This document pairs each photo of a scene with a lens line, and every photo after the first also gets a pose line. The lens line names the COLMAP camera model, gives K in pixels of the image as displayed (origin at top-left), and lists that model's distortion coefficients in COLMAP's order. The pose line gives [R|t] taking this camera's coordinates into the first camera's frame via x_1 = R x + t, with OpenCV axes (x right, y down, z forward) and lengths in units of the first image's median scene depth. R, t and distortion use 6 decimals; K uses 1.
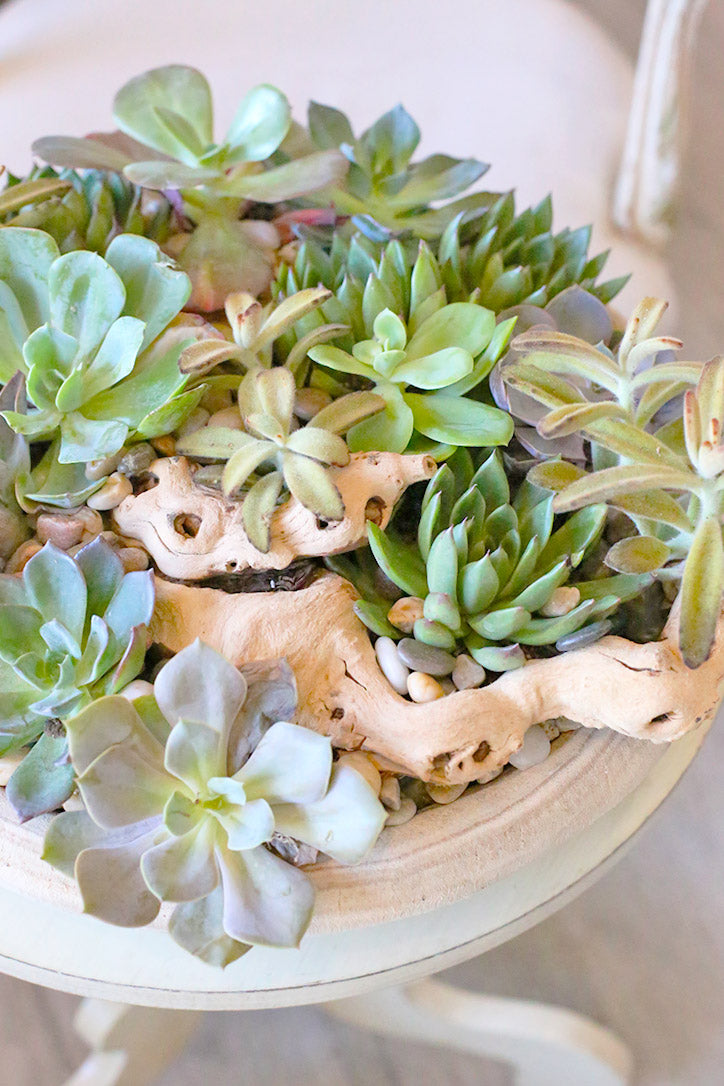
lens RADIAL K [[1617.9, 0, 337.2], [0, 1617.9, 543.2], [0, 0, 1]] dist [-0.206871, 0.673895]
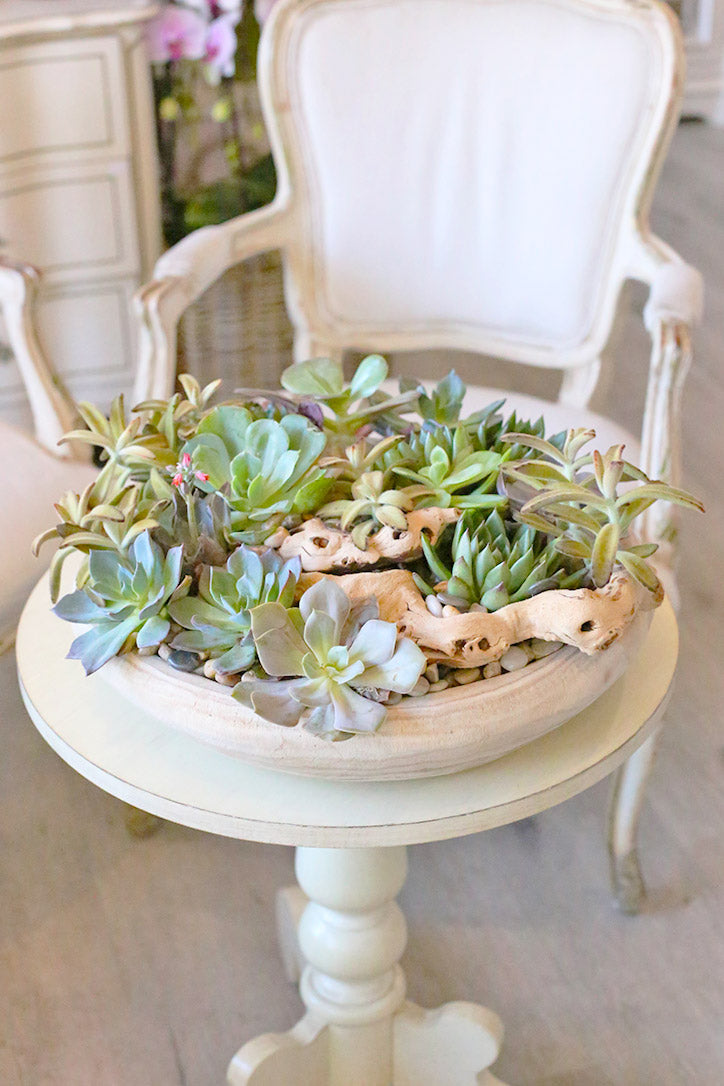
lens RADIAL K [[1705.9, 0, 362.3], [0, 1705.9, 543.2], [0, 0, 1]] dist [-0.251404, 0.009023]
pose [[0.997448, -0.005817, -0.071164, 0.086423], [-0.020841, 0.929556, -0.368091, 0.682976], [0.068293, 0.368635, 0.927062, -0.735480]]
